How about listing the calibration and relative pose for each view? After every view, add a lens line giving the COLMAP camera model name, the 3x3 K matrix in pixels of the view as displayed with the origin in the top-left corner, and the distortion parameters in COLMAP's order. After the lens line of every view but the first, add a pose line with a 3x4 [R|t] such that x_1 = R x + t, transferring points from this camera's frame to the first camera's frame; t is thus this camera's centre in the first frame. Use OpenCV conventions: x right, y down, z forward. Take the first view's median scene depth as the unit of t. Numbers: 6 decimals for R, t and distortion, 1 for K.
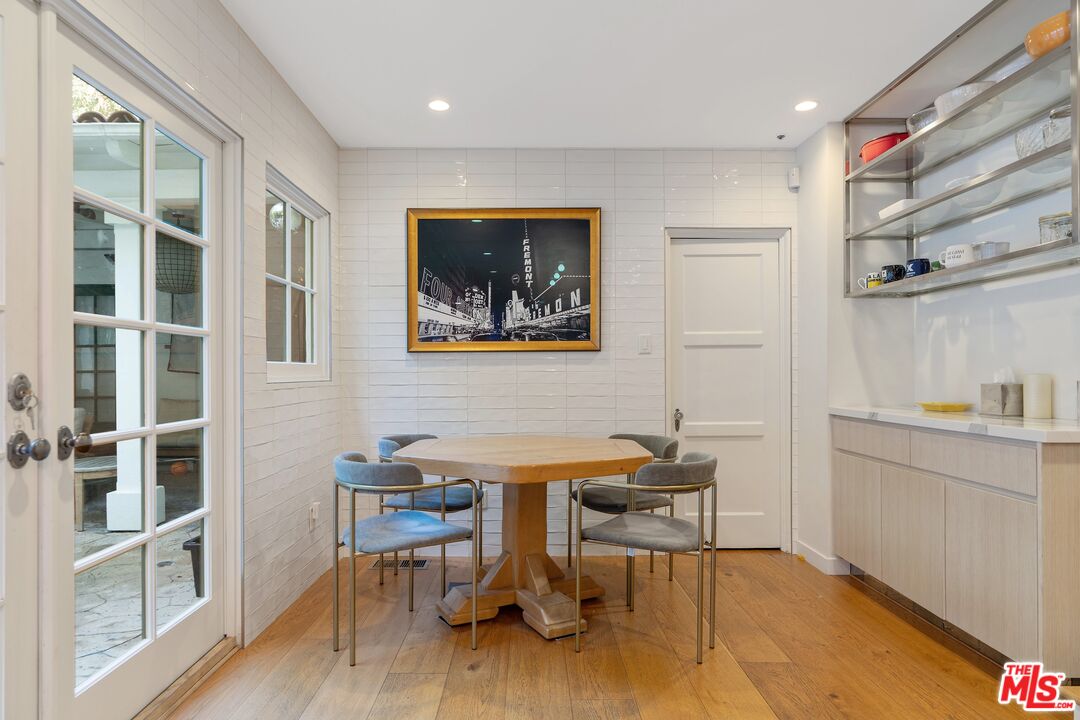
lens RADIAL K [[552.4, 0, 540.0], [0, 552.4, 360.0], [0, 0, 1]] dist [-0.000835, 0.000123]
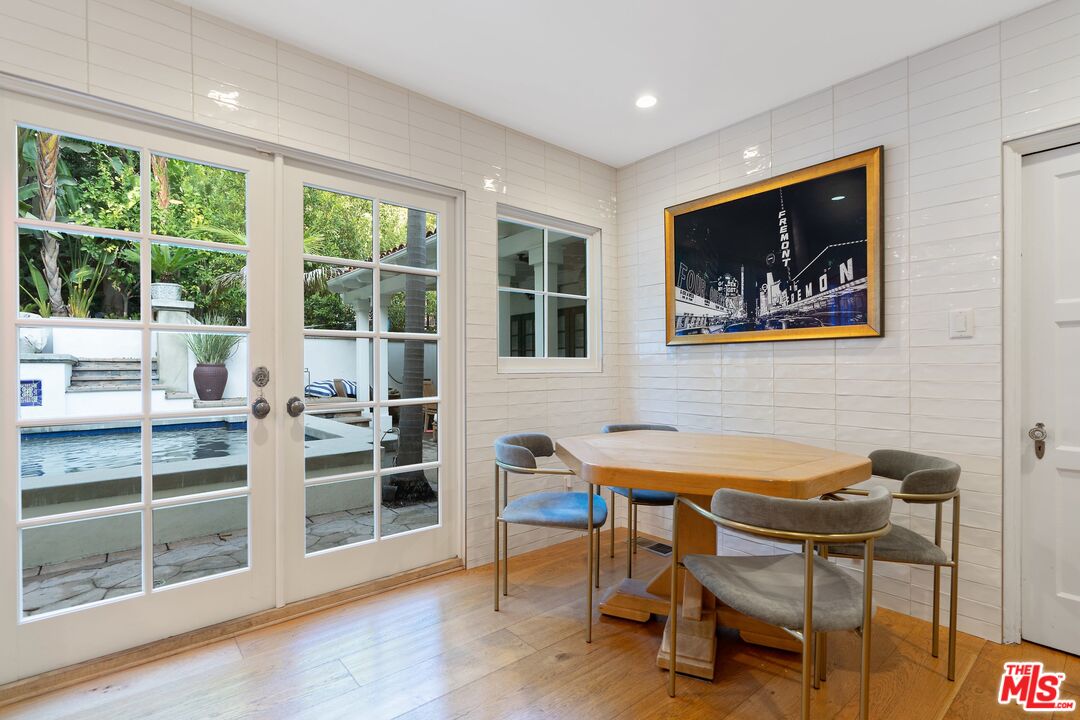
lens RADIAL K [[483.4, 0, 540.0], [0, 483.4, 360.0], [0, 0, 1]] dist [0.001485, 0.000083]
pose [[0.671172, -0.007696, -0.741262, 0.279605], [0.016909, 0.999845, 0.004930, 0.003927], [0.741109, -0.015842, 0.671198, 0.208408]]
